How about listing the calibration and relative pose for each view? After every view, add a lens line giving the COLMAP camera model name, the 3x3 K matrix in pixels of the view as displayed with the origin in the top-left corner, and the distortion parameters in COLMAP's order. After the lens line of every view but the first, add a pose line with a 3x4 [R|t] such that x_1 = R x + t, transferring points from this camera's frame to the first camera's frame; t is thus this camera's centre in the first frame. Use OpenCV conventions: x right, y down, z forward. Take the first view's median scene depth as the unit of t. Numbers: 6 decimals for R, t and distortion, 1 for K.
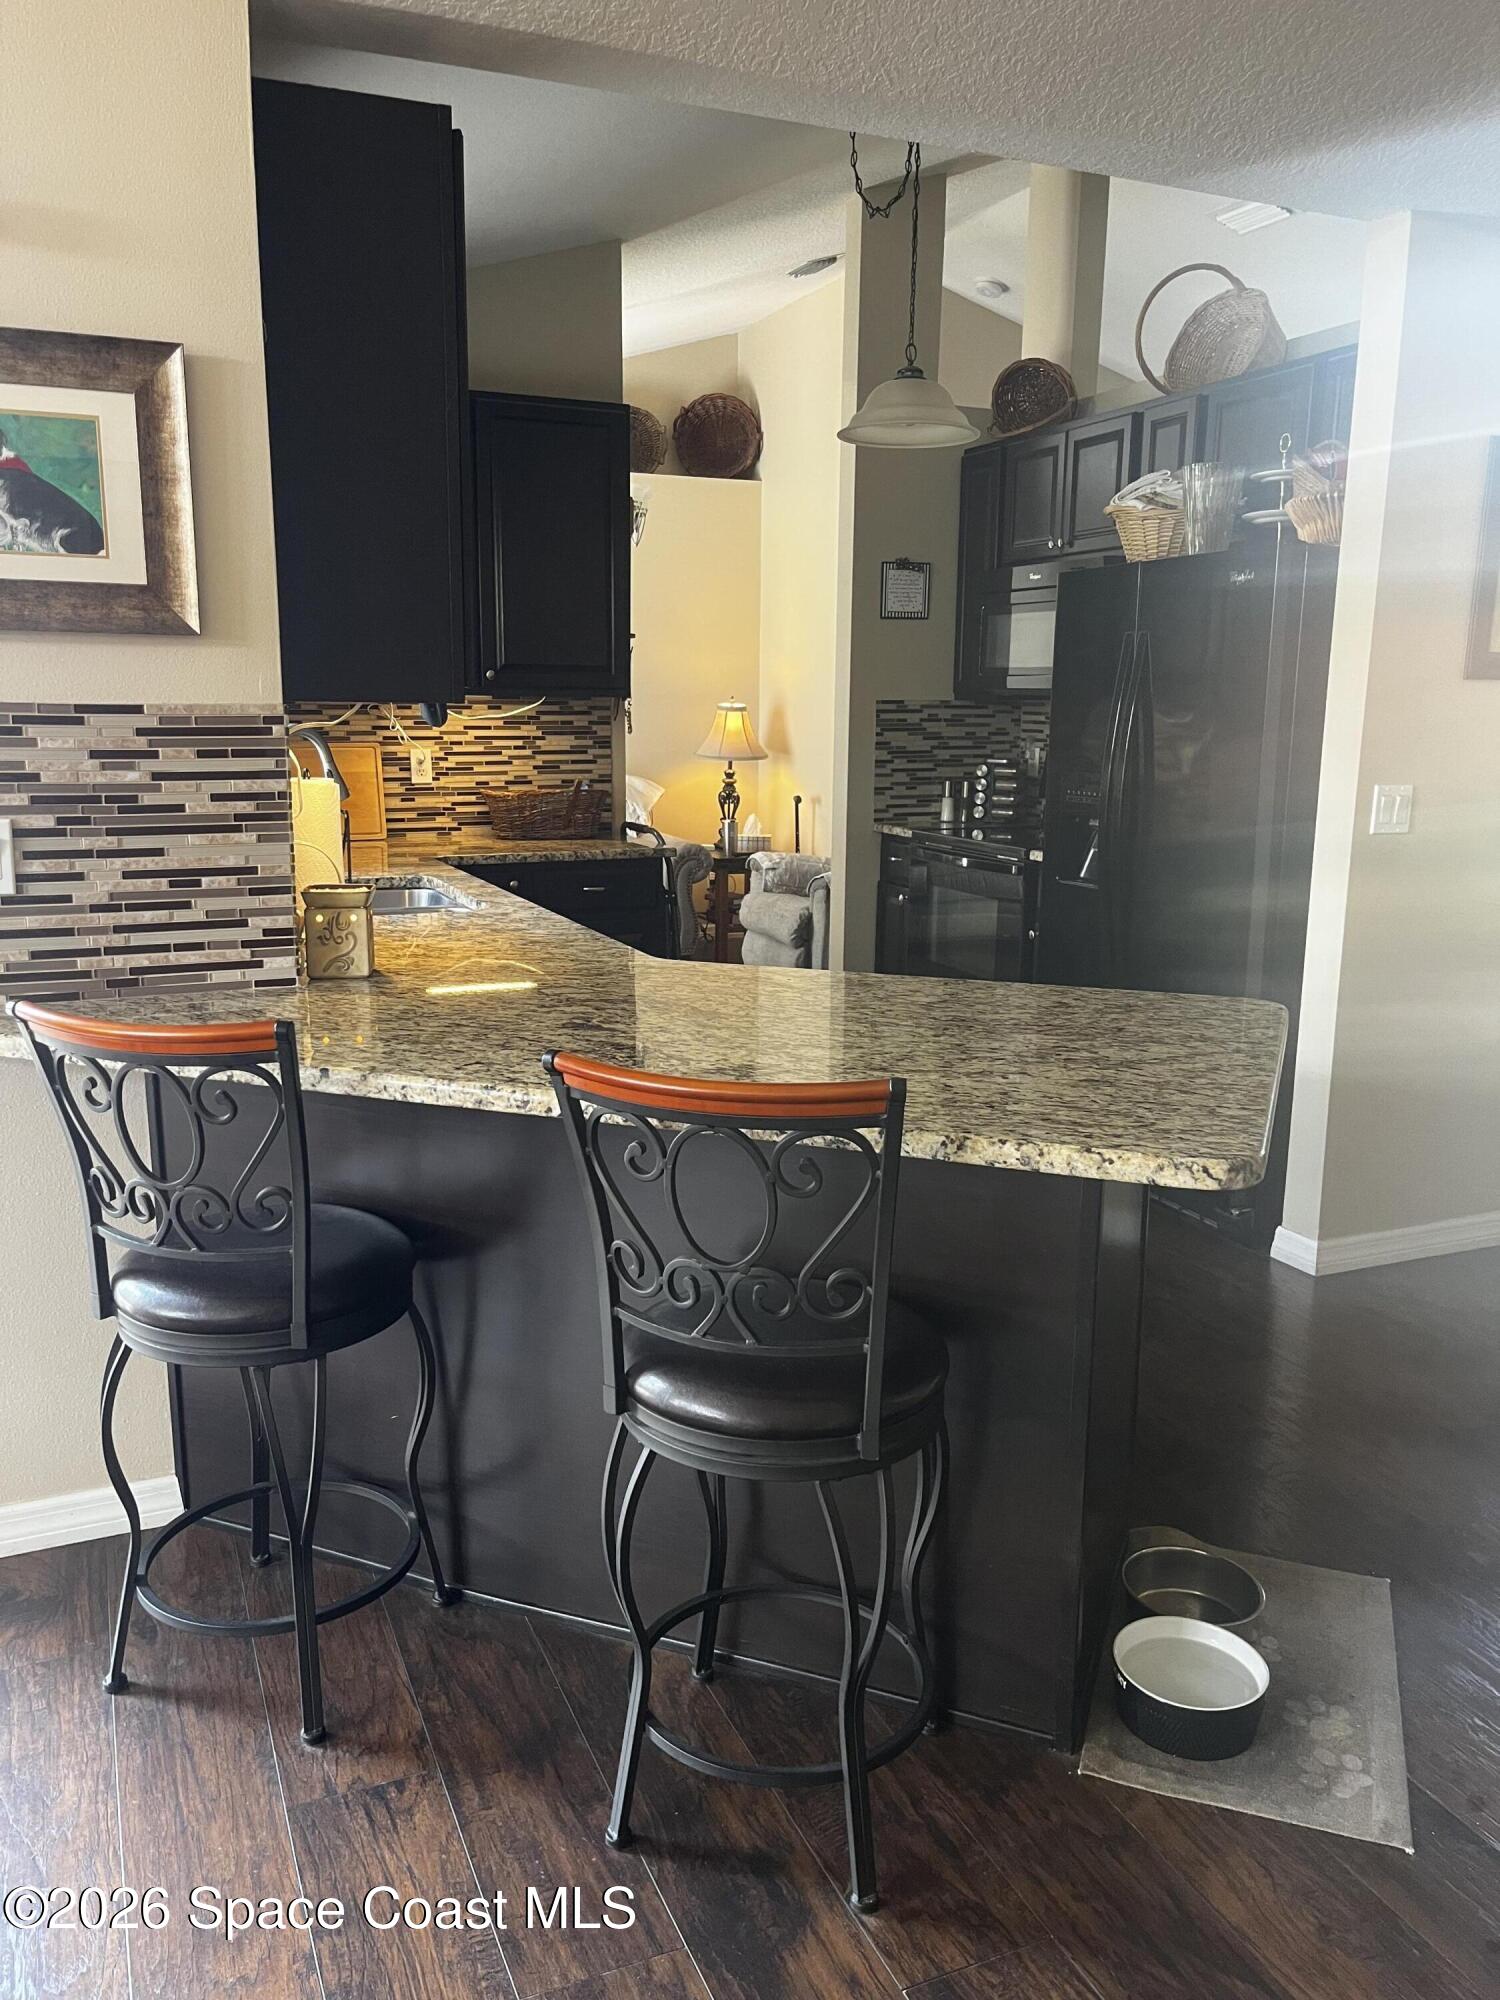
lens RADIAL K [[1526.5, 0, 746.1], [0, 1526.5, 1001.4], [0, 0, 1]] dist [0.007923, -0.005437]
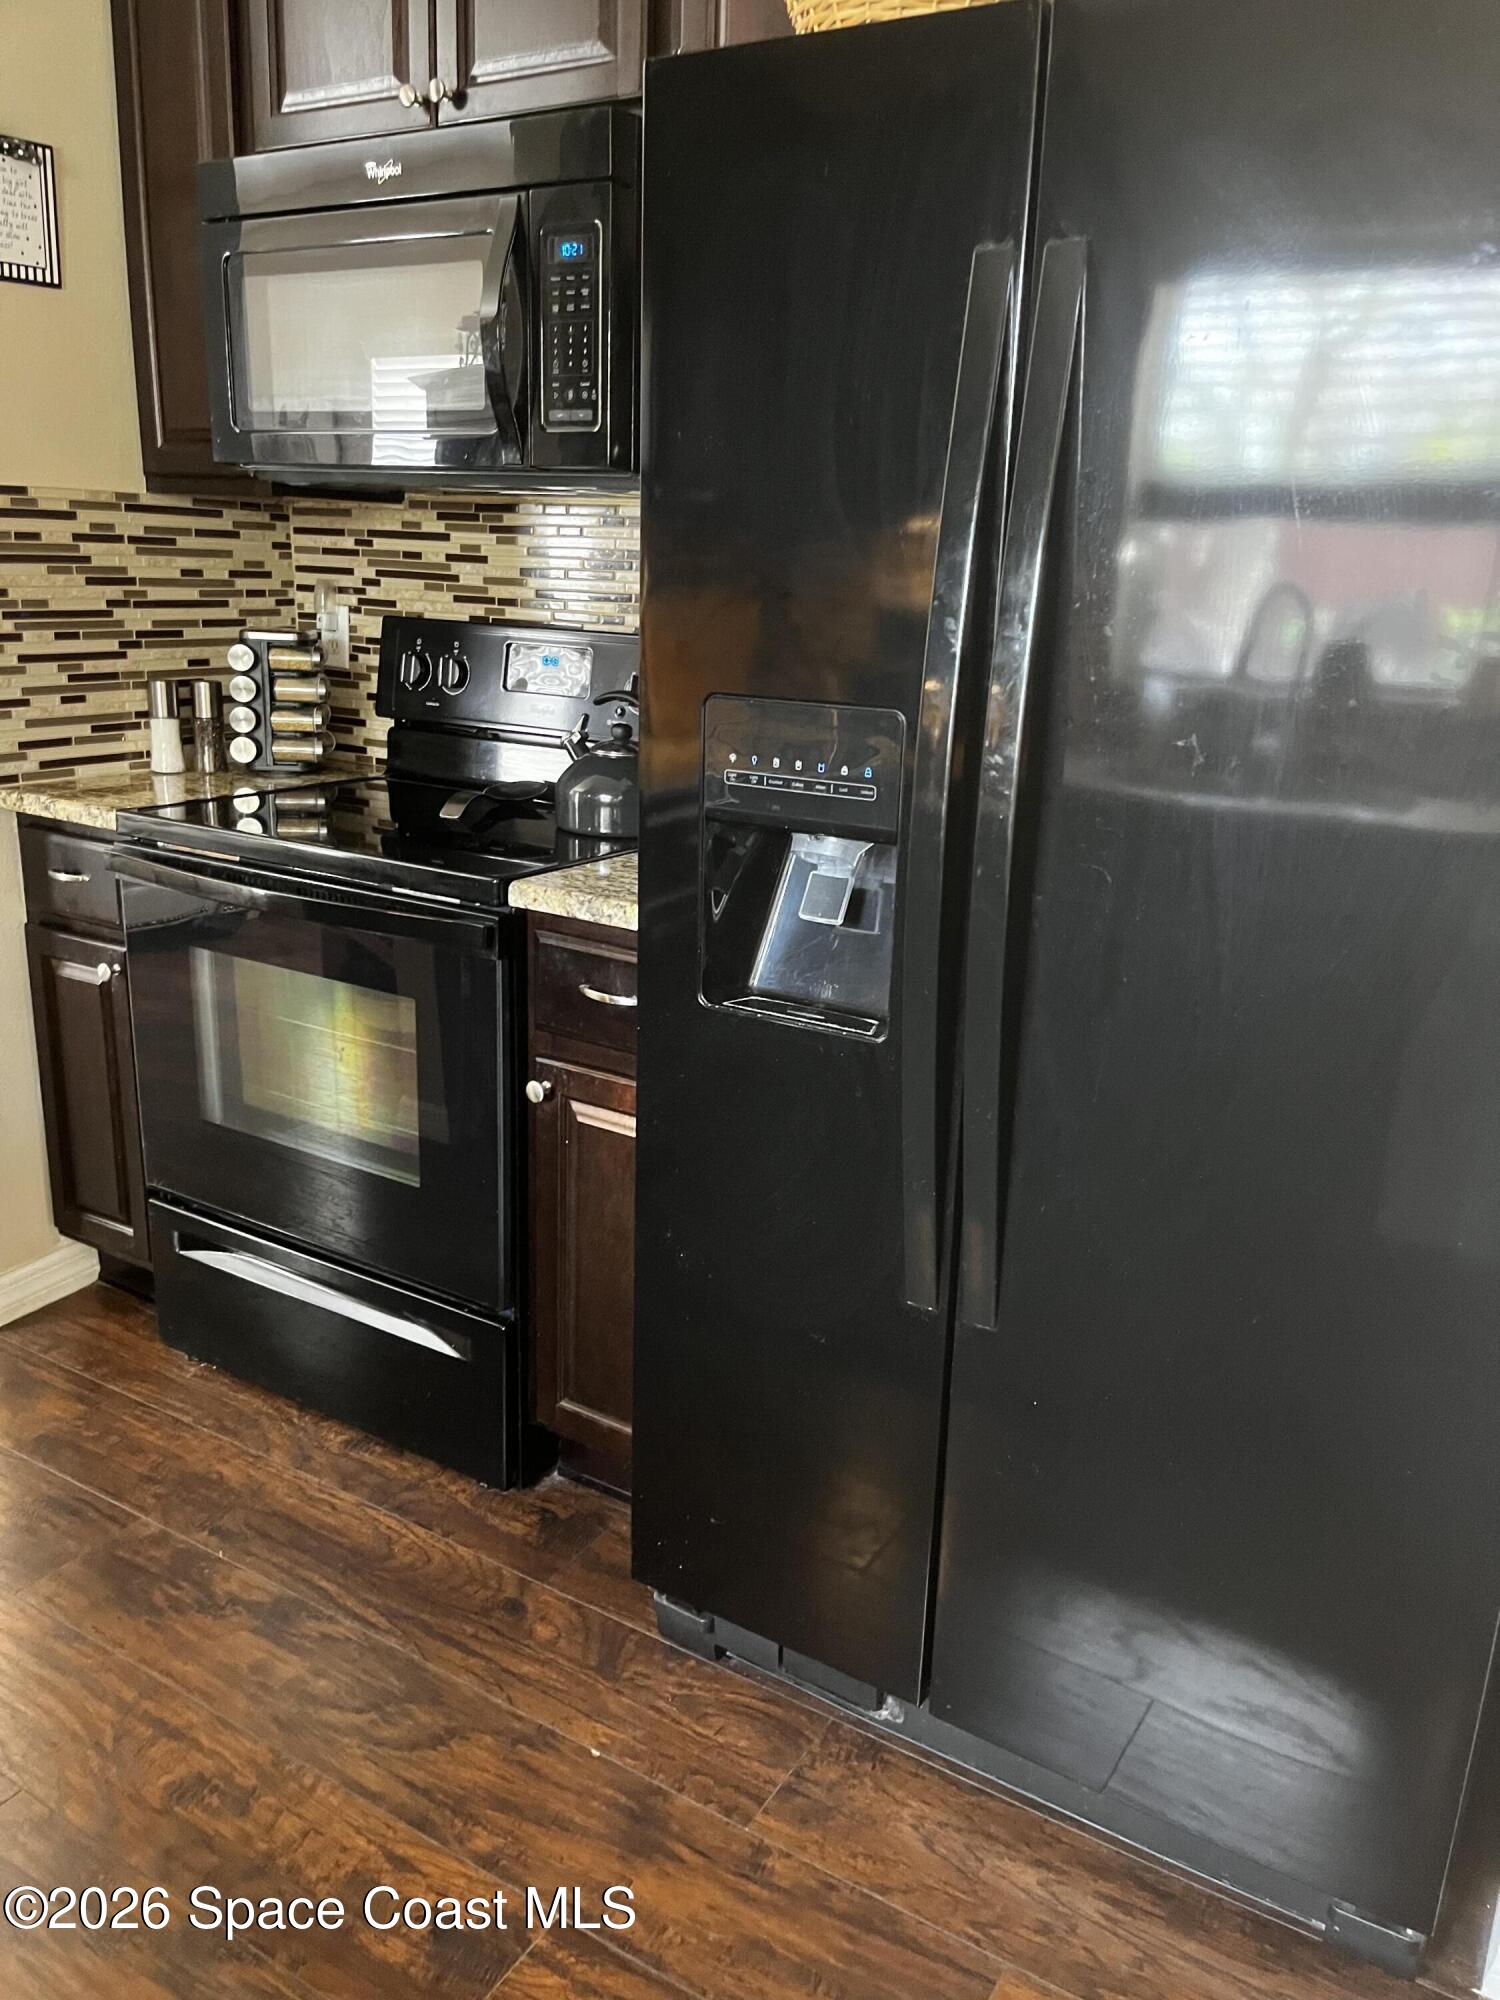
lens RADIAL K [[1526.5, 0, 752.2], [0, 1526.5, 1003.3], [0, 0, 1]] dist [0.007923, -0.005437]
pose [[0.821826, -0.136438, 0.553160, 0.015572], [0.084124, 0.989320, 0.119035, -0.090014], [-0.563494, -0.051292, 0.824527, 0.532224]]
